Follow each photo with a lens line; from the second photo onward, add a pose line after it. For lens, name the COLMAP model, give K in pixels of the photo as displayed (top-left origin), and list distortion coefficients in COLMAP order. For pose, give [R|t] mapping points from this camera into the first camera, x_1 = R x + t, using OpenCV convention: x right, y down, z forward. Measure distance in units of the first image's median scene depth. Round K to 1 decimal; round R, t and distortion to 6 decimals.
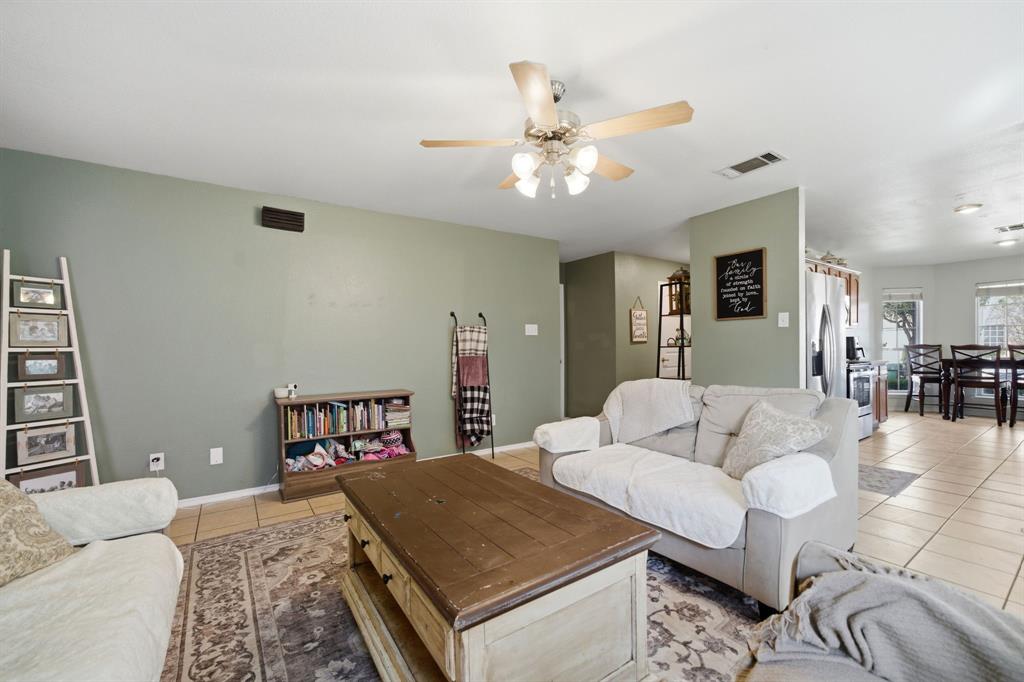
lens RADIAL K [[410.0, 0, 514.2], [0, 410.0, 344.4], [0, 0, 1]] dist [-0.002947, 0.000116]
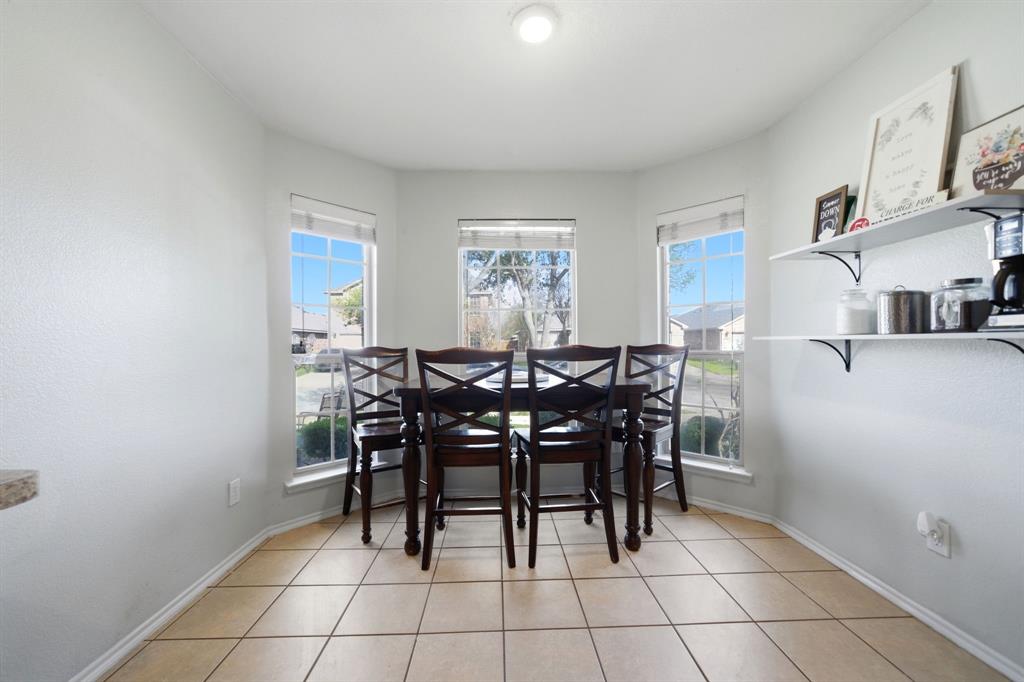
lens RADIAL K [[410.0, 0, 514.2], [0, 410.0, 344.4], [0, 0, 1]] dist [-0.002947, 0.000116]
pose [[0.536328, -0.003254, 0.844003, 0.718093], [0.006607, 0.999978, -0.000343, -0.001853], [-0.843984, 0.005760, 0.536338, 0.652441]]
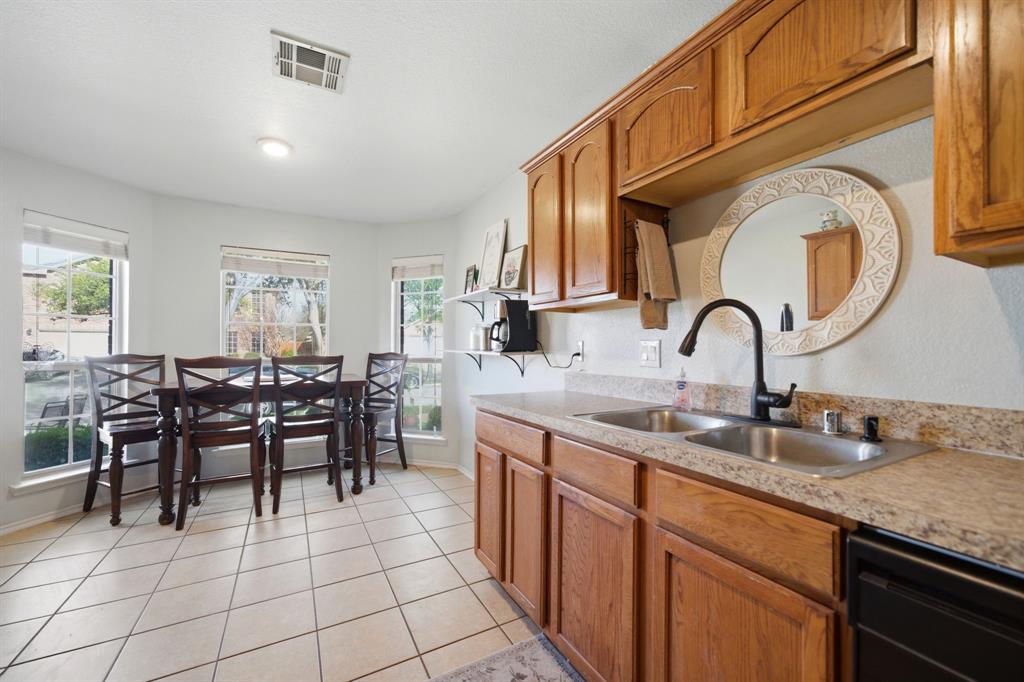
lens RADIAL K [[407.4, 0, 495.0], [0, 407.4, 344.9], [0, 0, 1]] dist [0.000099, 0.008440]
pose [[0.127696, 0.009297, 0.991770, 0.591140], [-0.000760, 0.999957, -0.009276, -0.006966], [-0.991813, 0.000431, 0.127697, 0.526980]]
